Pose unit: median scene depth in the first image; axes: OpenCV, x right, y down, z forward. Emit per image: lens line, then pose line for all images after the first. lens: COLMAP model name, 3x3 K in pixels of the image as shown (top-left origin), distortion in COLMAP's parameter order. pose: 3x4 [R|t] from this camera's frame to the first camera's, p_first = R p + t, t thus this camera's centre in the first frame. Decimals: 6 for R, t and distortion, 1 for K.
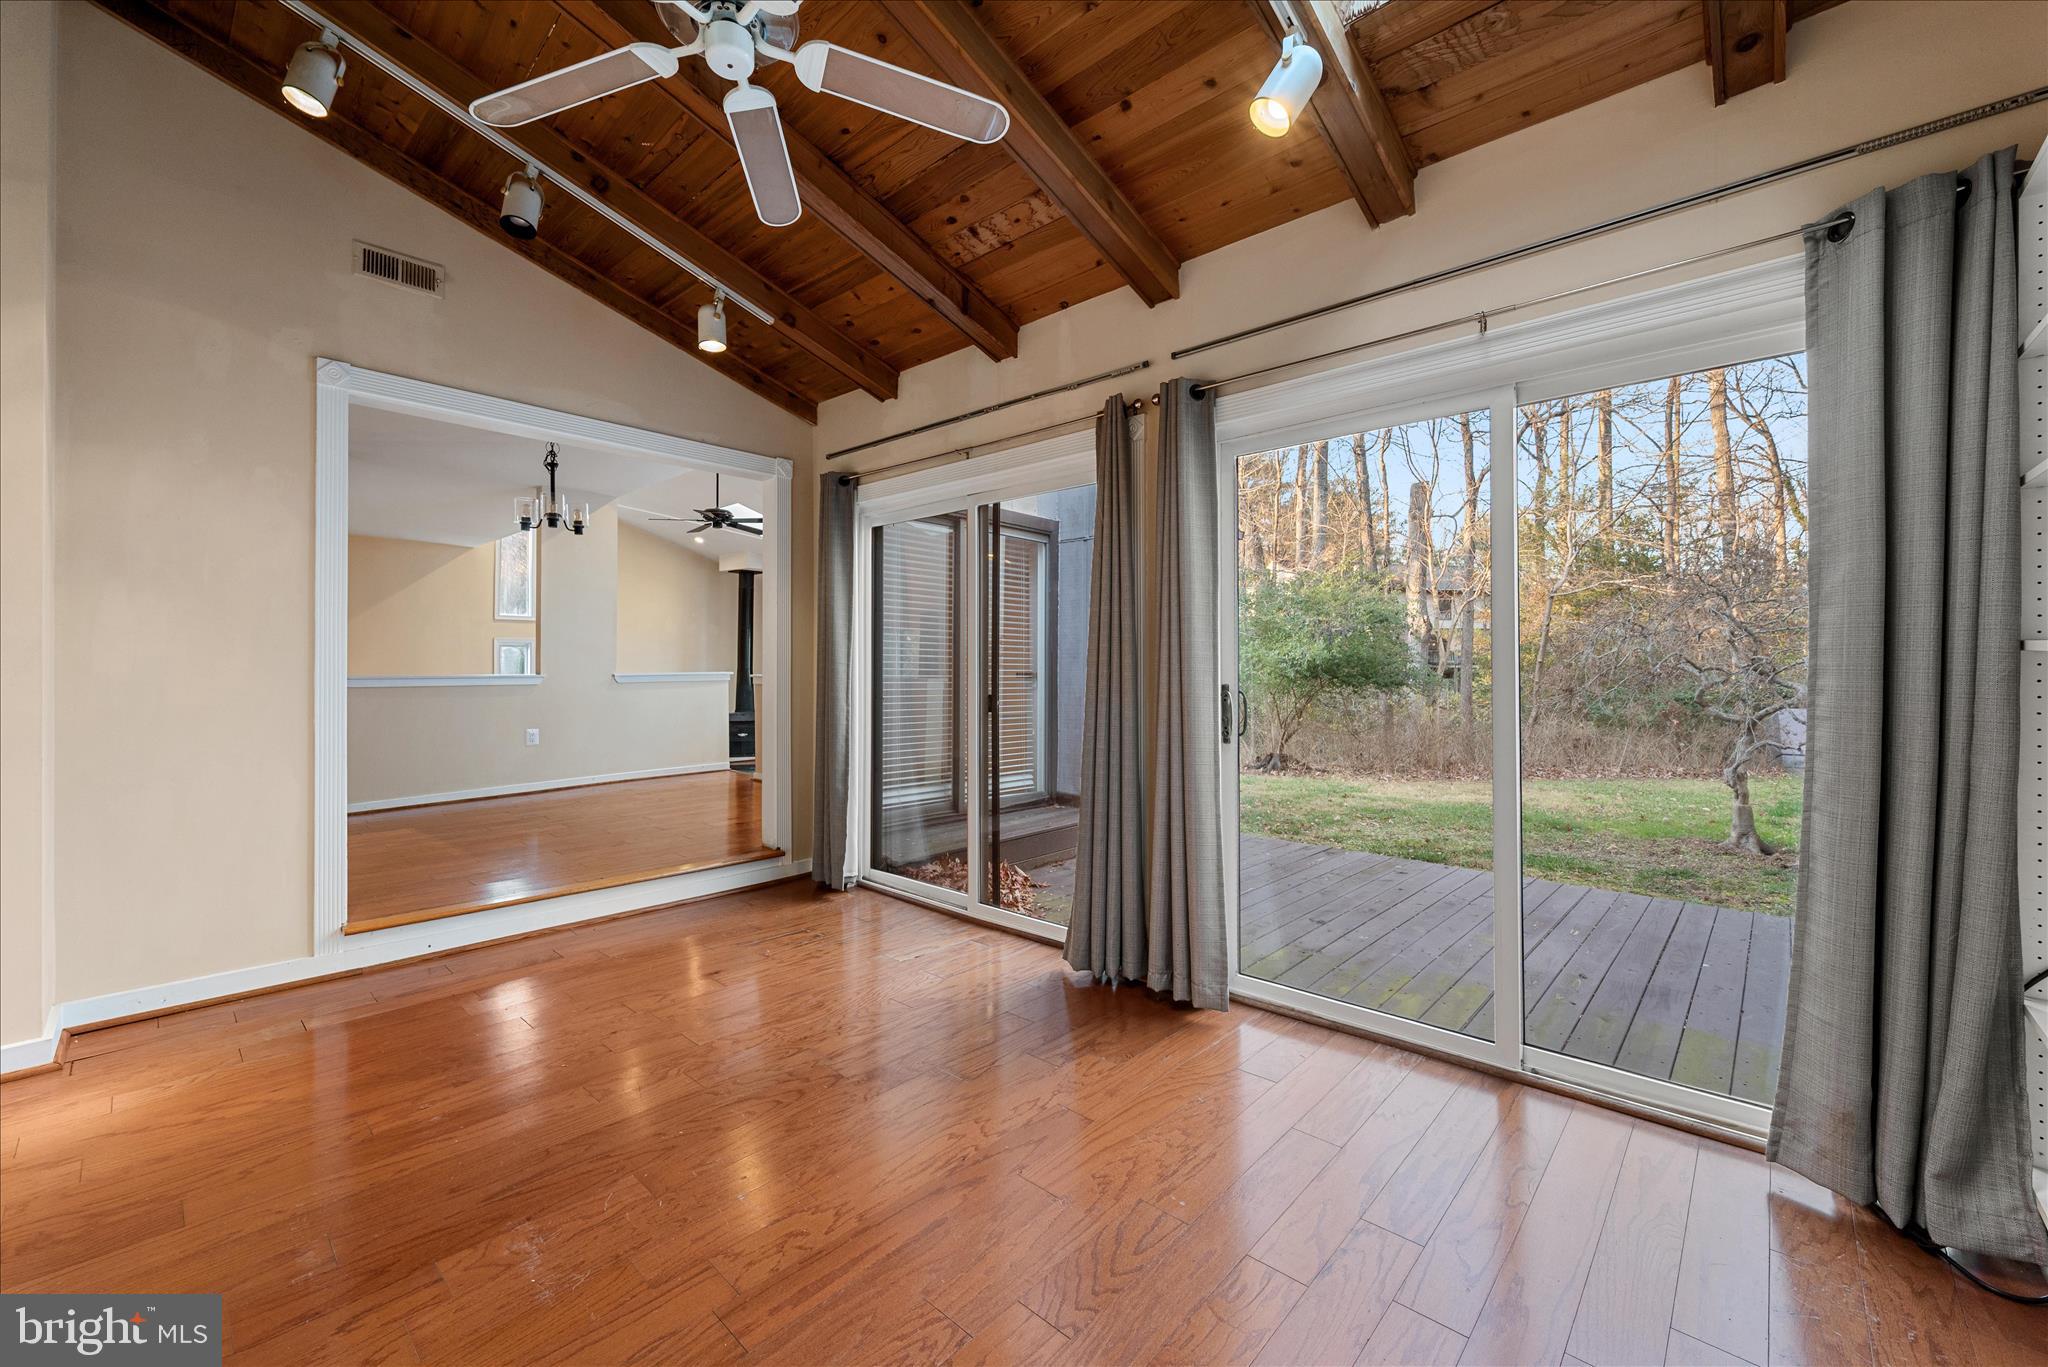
lens RADIAL K [[825.8, 0, 1025.7], [0, 825.8, 676.3], [0, 0, 1]] dist [0.001992, 0.000182]
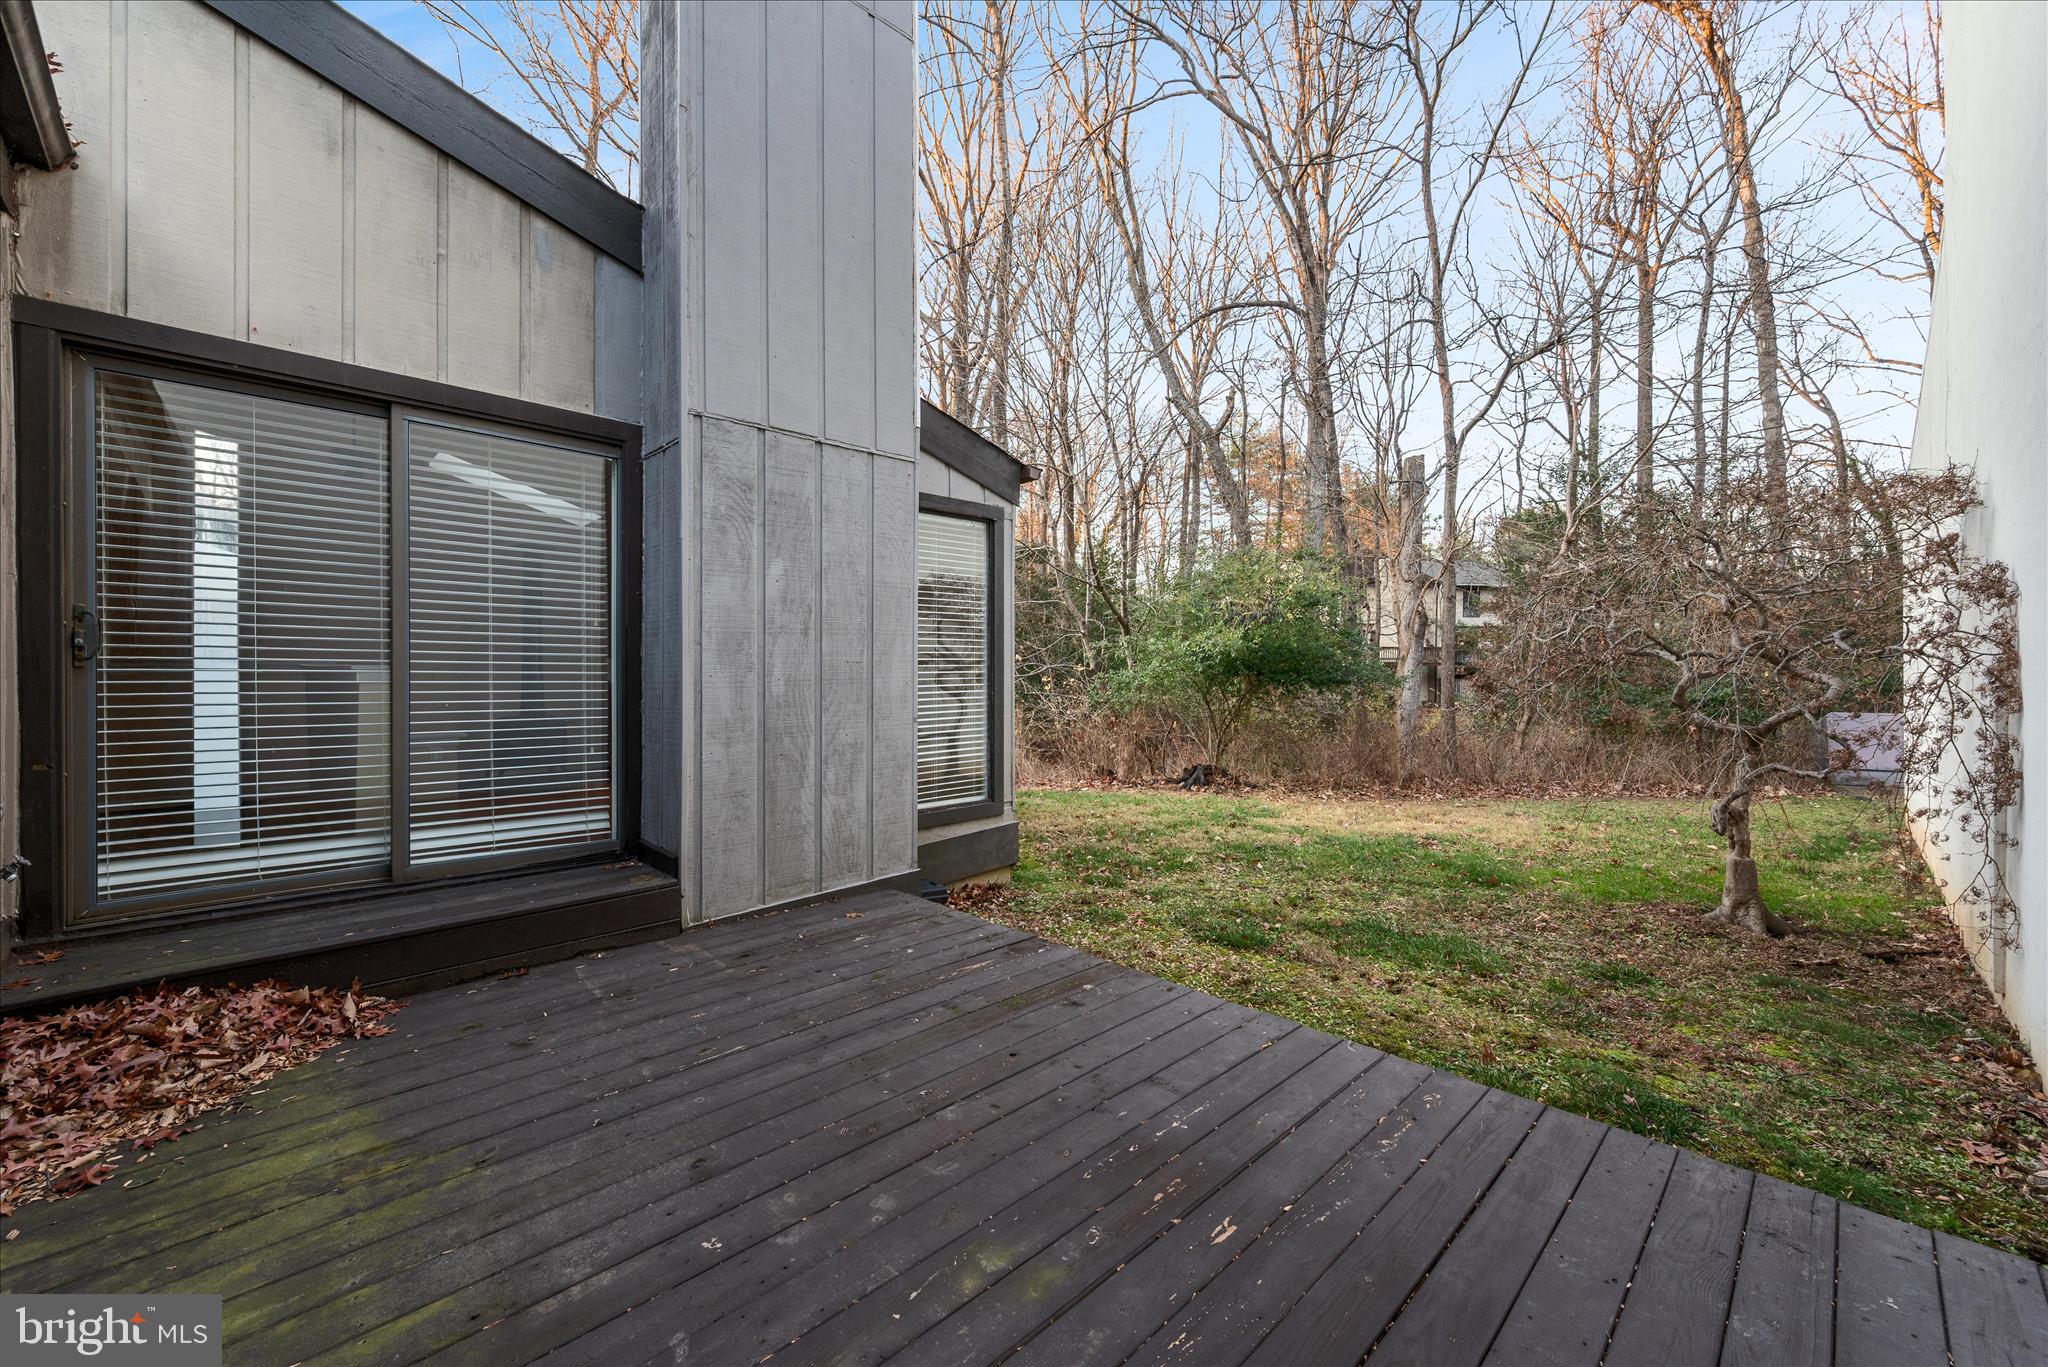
lens RADIAL K [[825.8, 0, 1022.3], [0, 825.8, 687.3], [0, 0, 1]] dist [0.001992, 0.000182]
pose [[0.999034, -0.000617, -0.043944, 0.210198], [0.001080, 0.999944, 0.010513, 0.006845], [0.043935, -0.010550, 0.998979, 0.205262]]
